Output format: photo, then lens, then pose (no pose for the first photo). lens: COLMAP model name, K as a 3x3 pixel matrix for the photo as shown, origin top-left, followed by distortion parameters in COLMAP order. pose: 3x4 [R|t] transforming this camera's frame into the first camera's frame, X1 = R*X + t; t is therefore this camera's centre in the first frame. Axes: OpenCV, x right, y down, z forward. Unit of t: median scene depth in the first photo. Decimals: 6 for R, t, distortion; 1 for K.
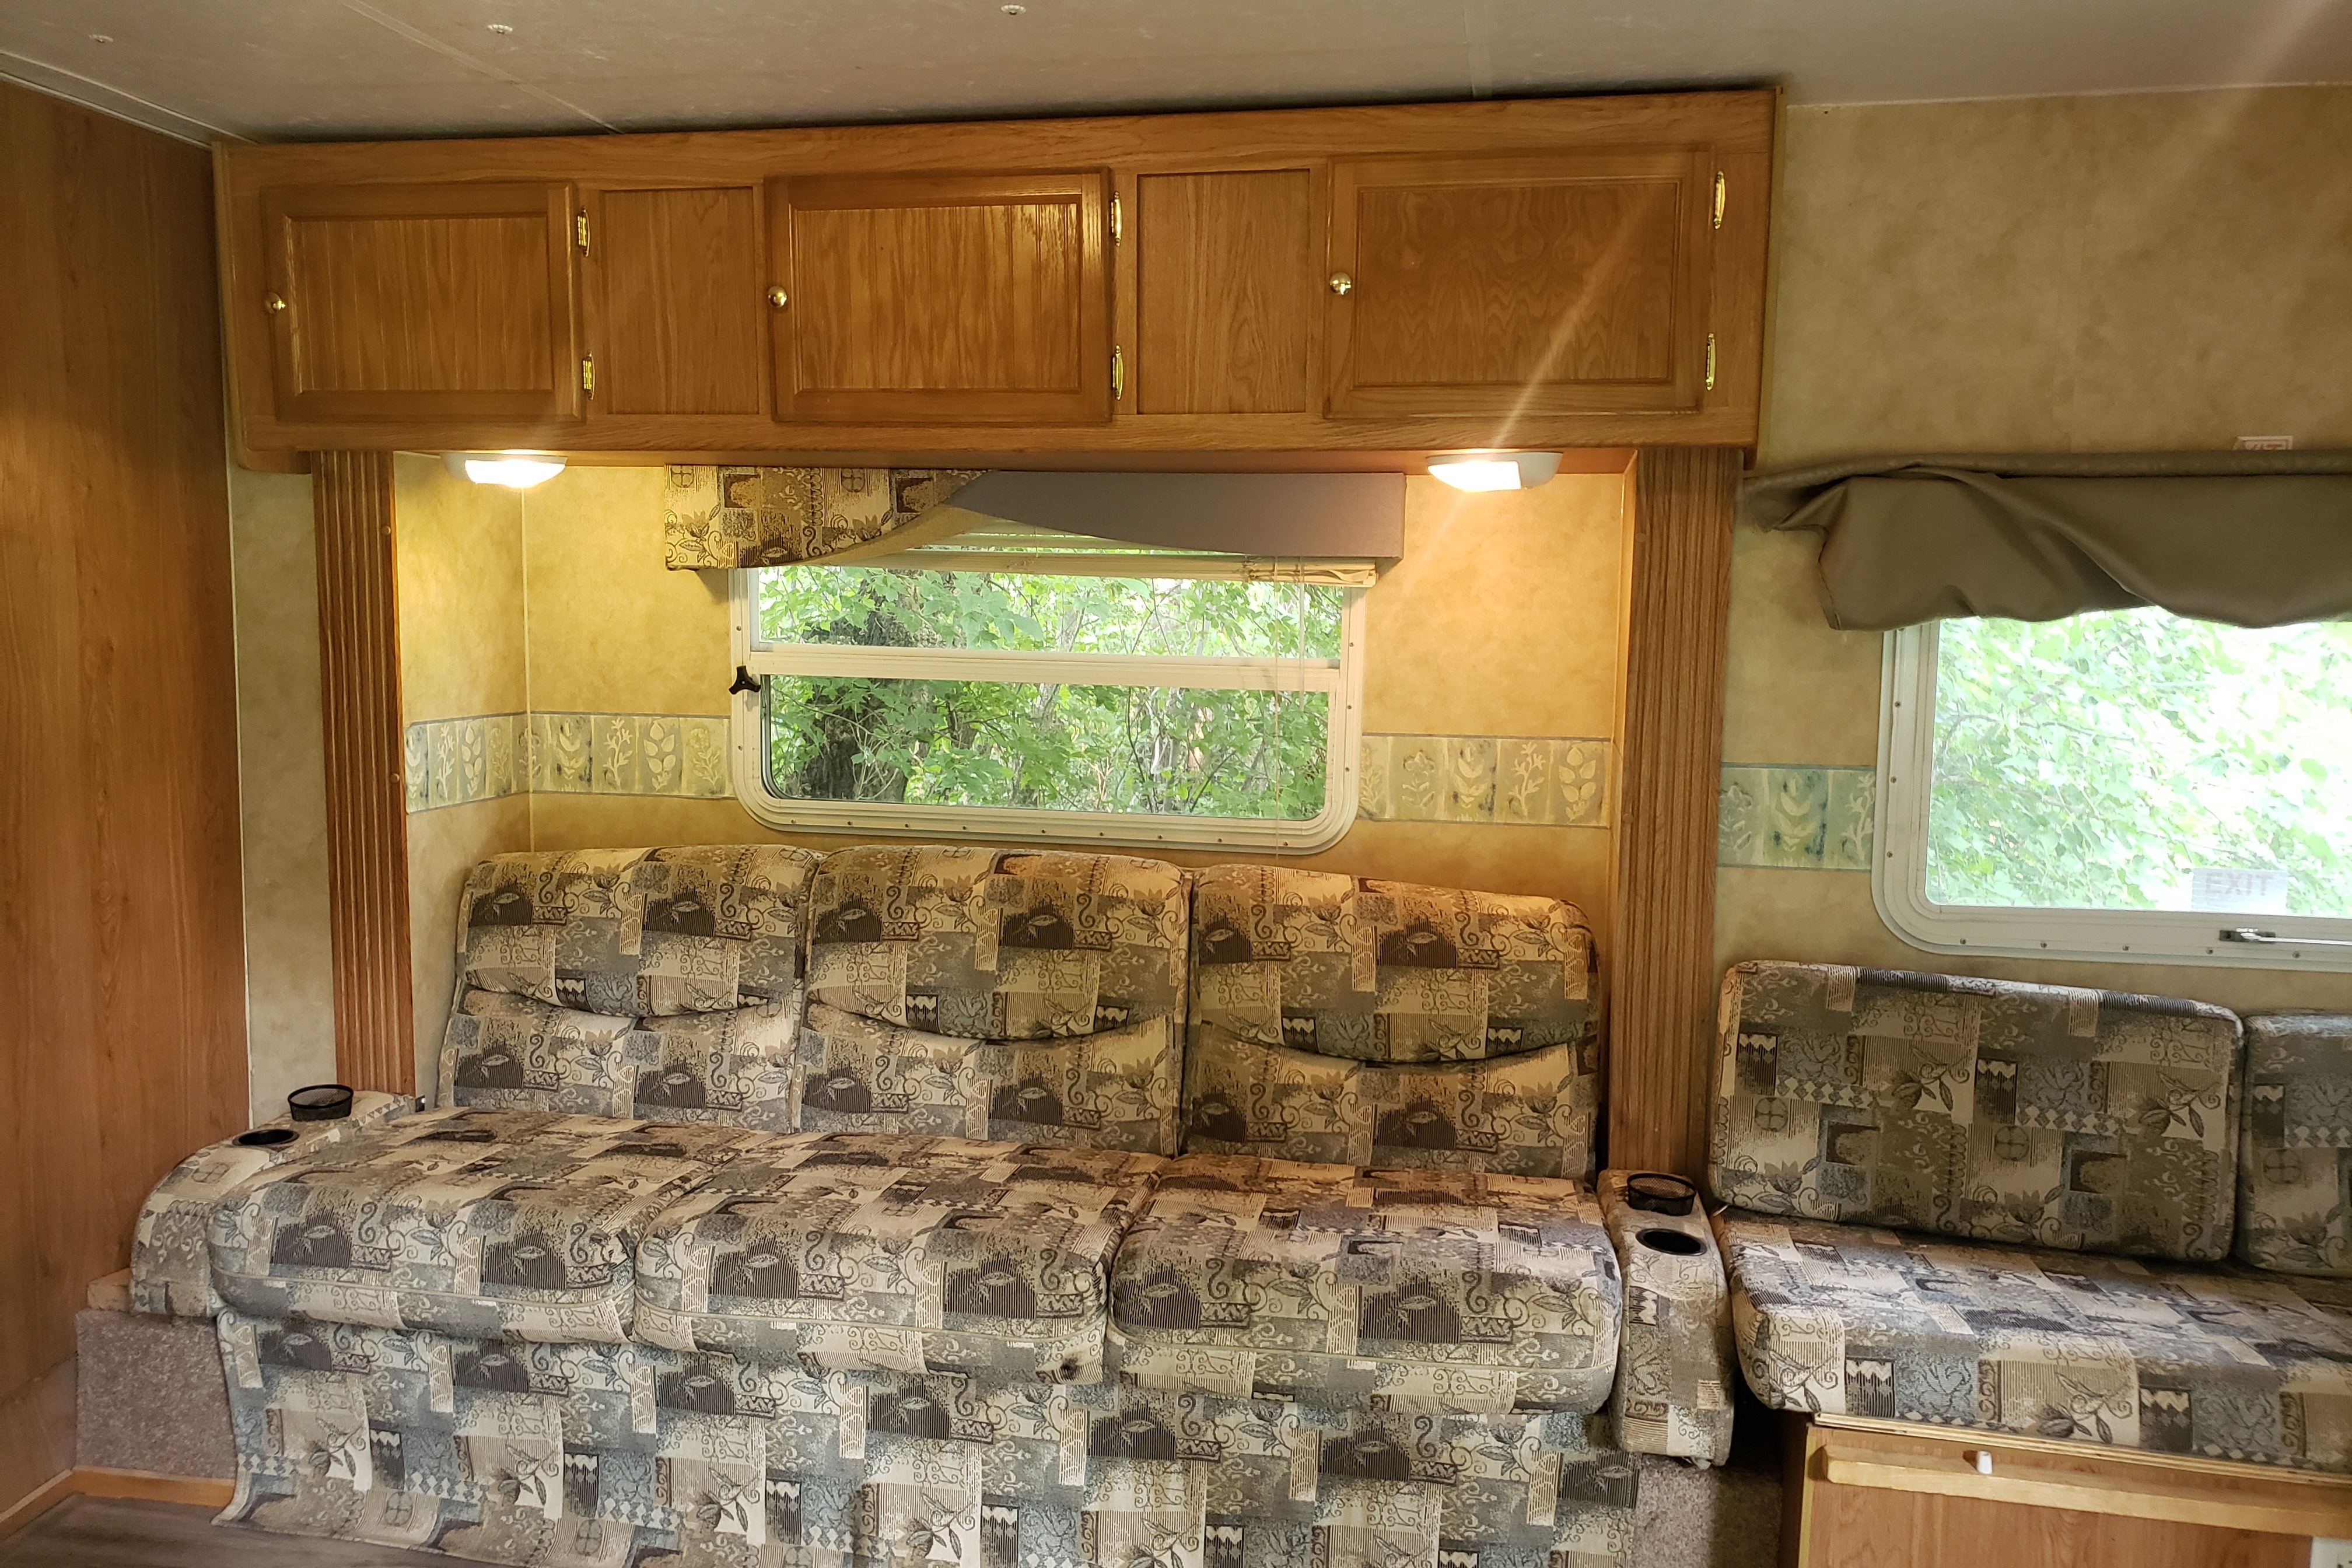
lens RADIAL K [[1791.0, 0, 1196.1], [0, 1791.0, 813.7], [0, 0, 1]] dist [0.043045, -0.043369]
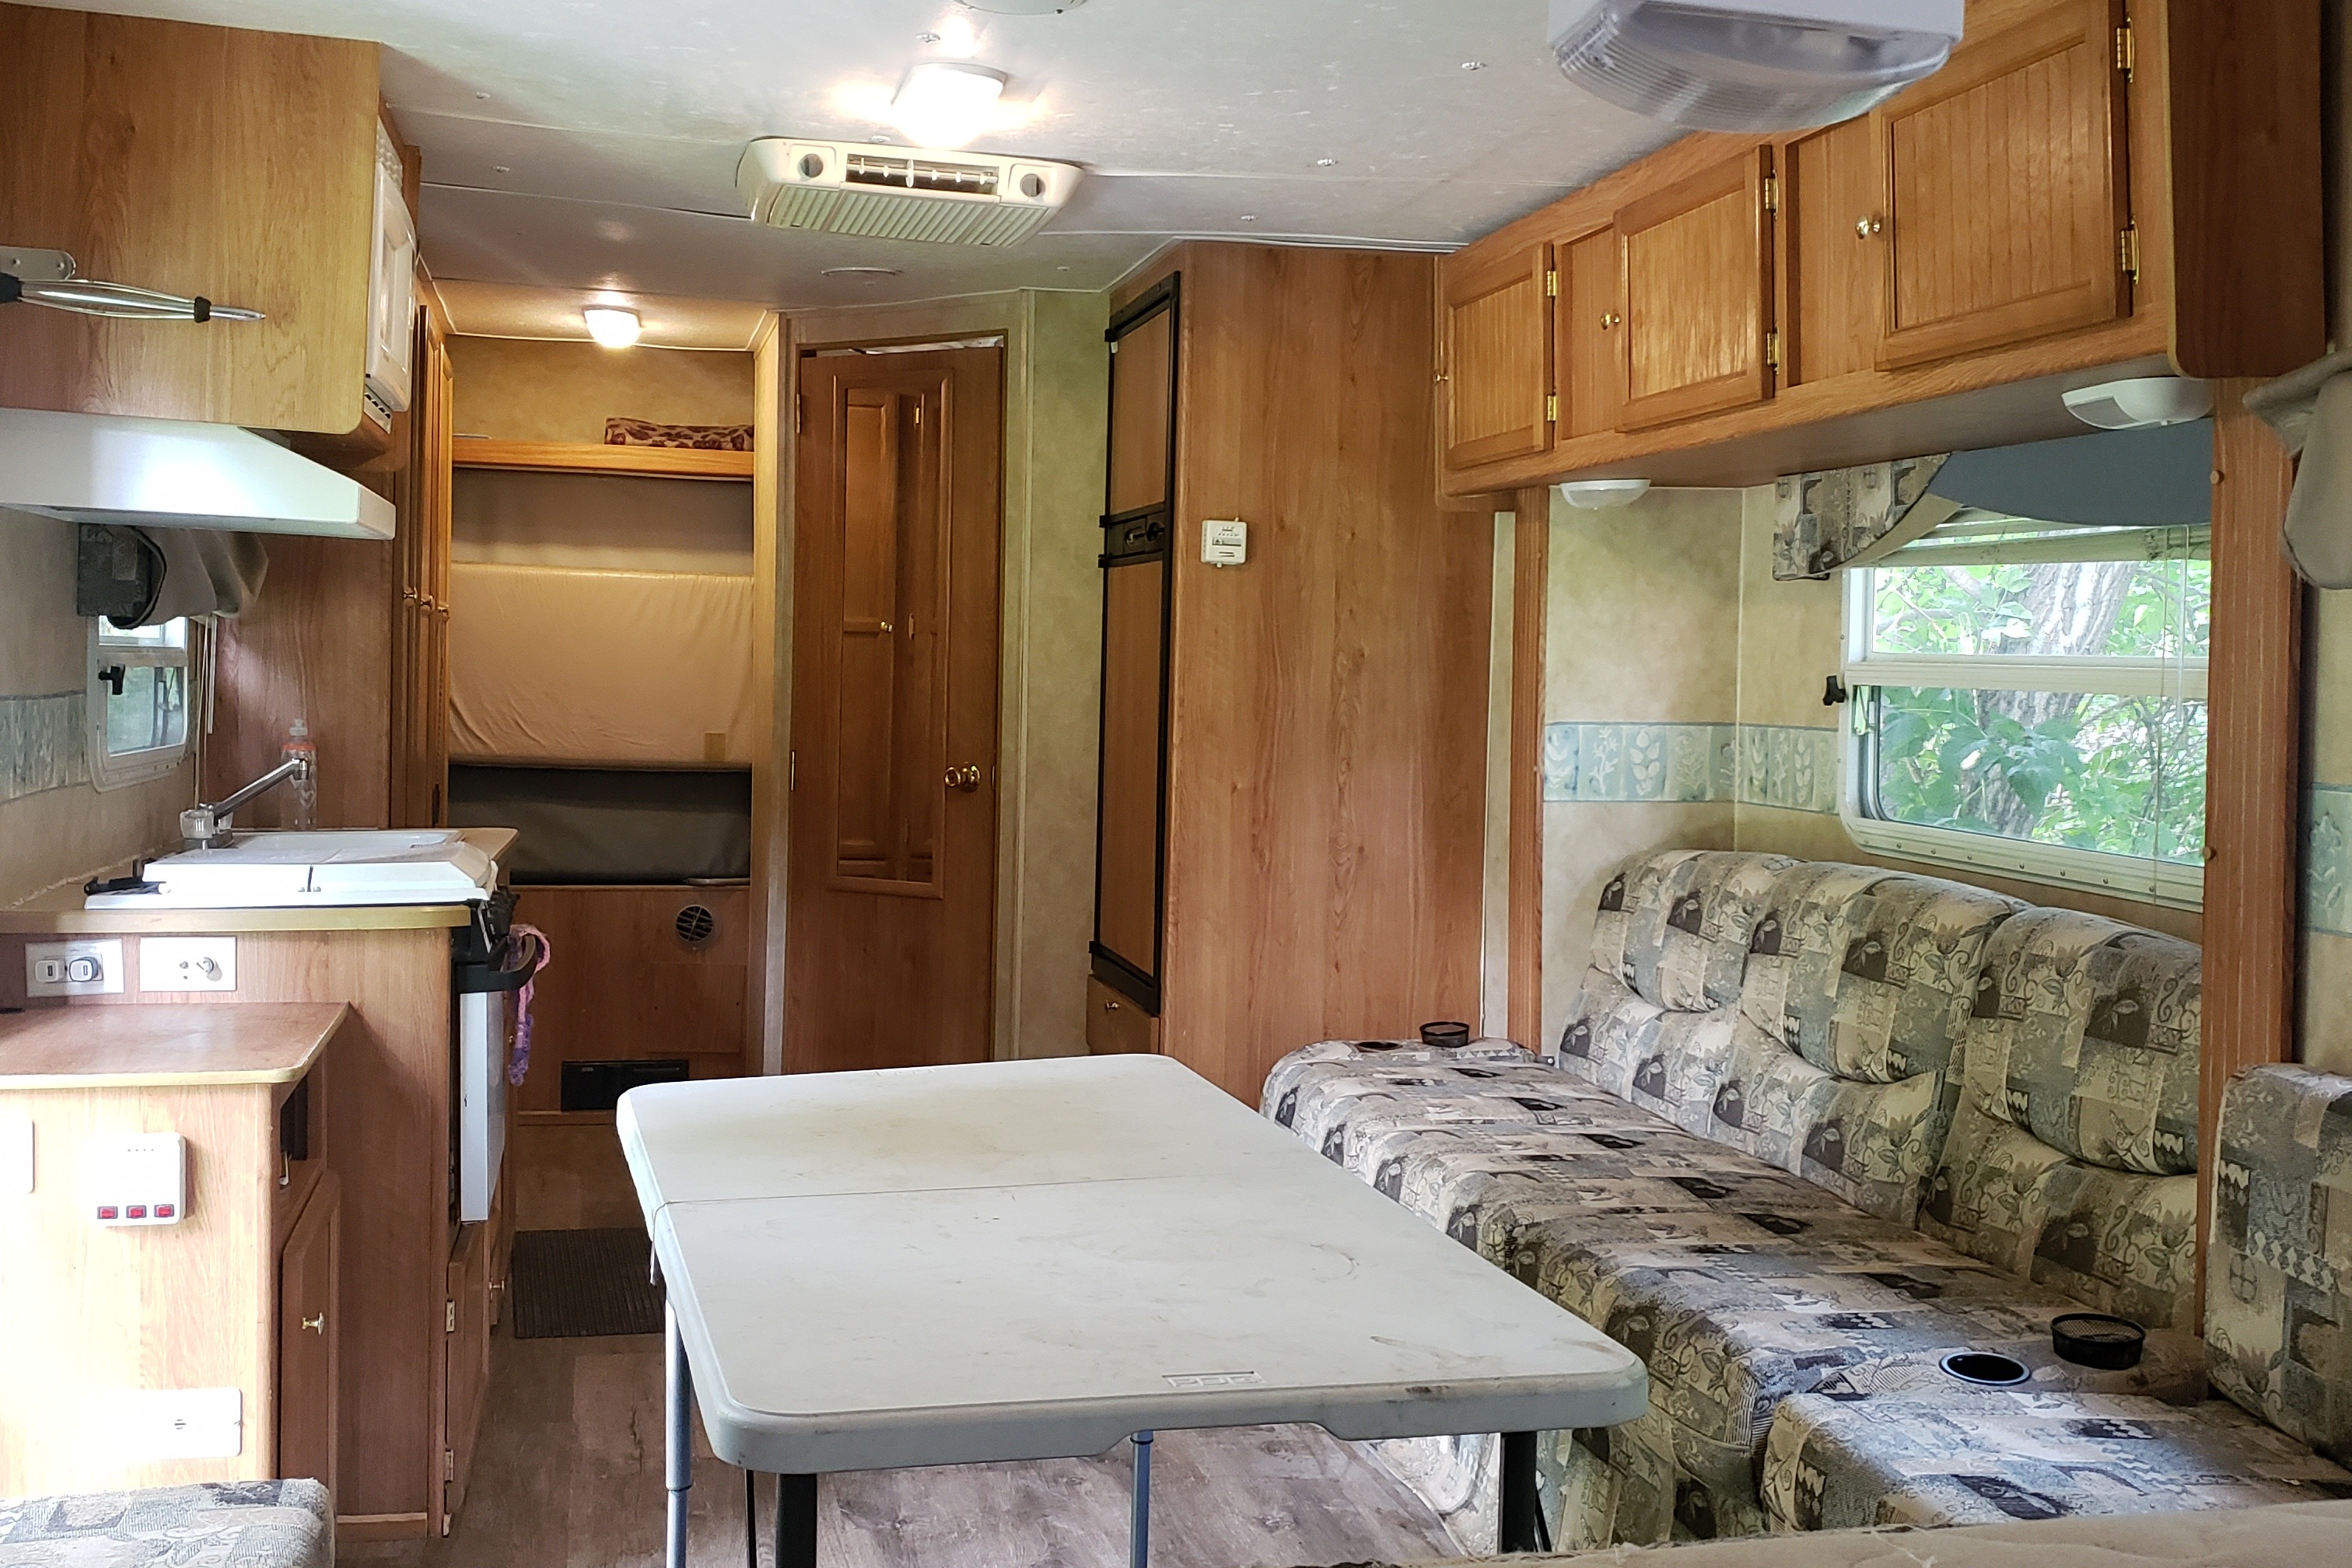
lens RADIAL K [[2488.1, 0, 1161.8], [0, 2488.1, 788.1], [0, 0, 1]] dist [0.003794, 0.000000]
pose [[0.355840, 0.036088, -0.933850, 1.073844], [-0.113742, 0.993498, -0.004948, 0.030686], [0.927599, 0.107979, 0.357631, 0.242875]]
